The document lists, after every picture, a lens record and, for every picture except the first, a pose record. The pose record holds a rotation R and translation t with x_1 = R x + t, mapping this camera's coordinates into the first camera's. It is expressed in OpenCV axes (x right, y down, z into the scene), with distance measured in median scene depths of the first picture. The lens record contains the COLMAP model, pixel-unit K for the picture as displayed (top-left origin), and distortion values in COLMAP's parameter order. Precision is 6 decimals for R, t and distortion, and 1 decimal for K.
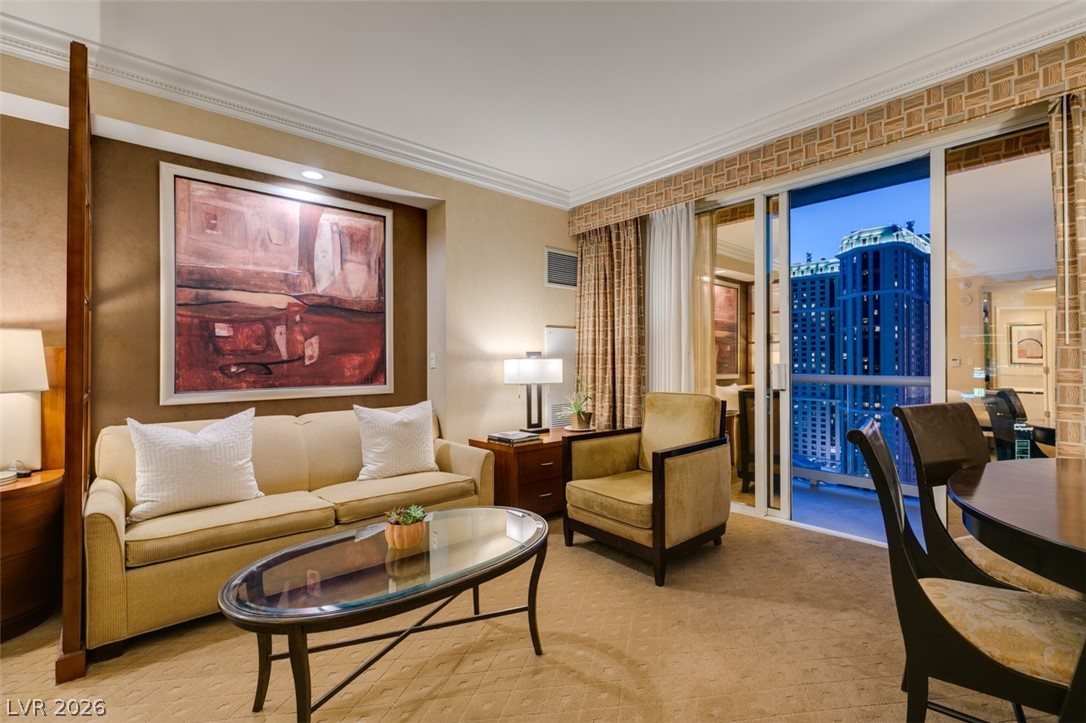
lens RADIAL K [[487.0, 0, 539.7], [0, 487.0, 359.0], [0, 0, 1]] dist [0.008280, -0.003277]
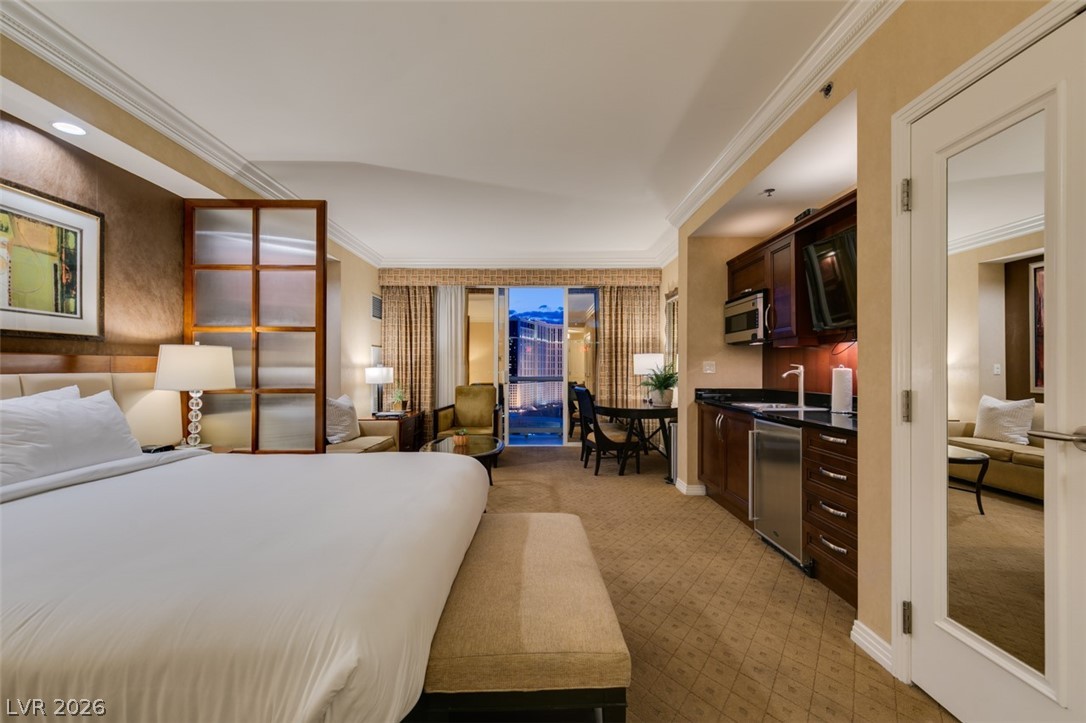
lens RADIAL K [[487.0, 0, 541.3], [0, 487.0, 366.5], [0, 0, 1]] dist [0.008280, -0.003277]
pose [[0.649935, 0.007037, 0.759957, -0.936546], [-0.006792, 0.999971, -0.003451, -0.001983], [-0.759959, -0.002919, 0.649964, -0.440331]]
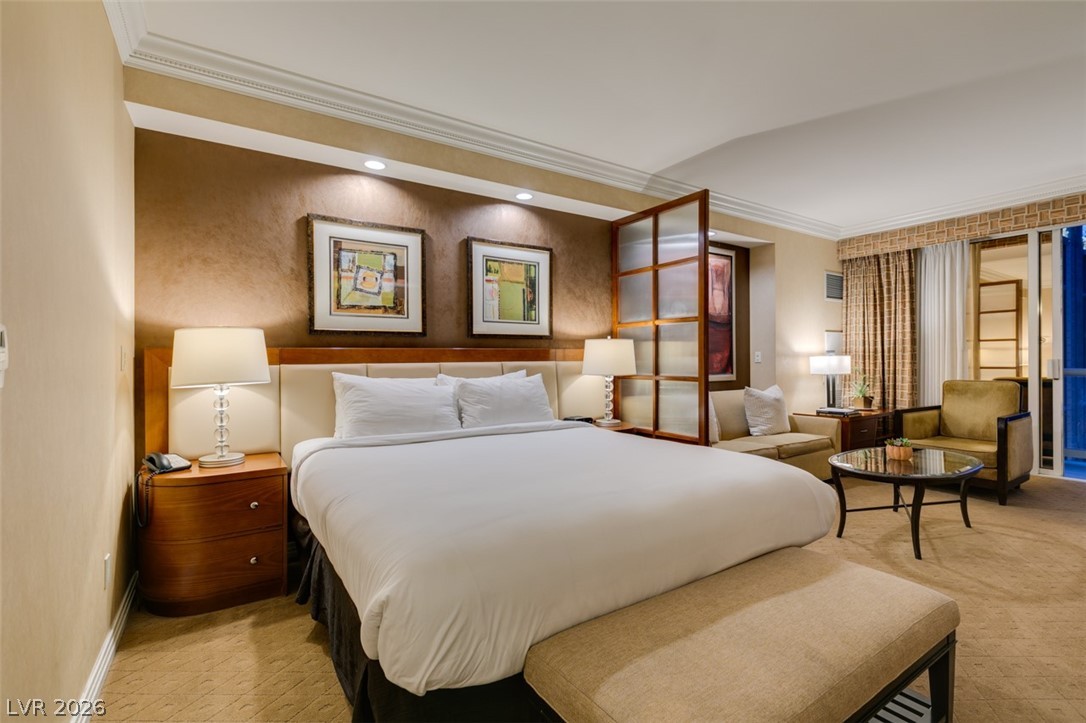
lens RADIAL K [[487.0, 0, 540.0], [0, 487.0, 358.3], [0, 0, 1]] dist [0.008280, -0.003277]
pose [[0.990357, -0.001298, -0.138532, -0.676916], [0.001881, 0.999990, 0.004076, -0.000696], [0.138526, -0.004297, 0.990350, -0.491452]]
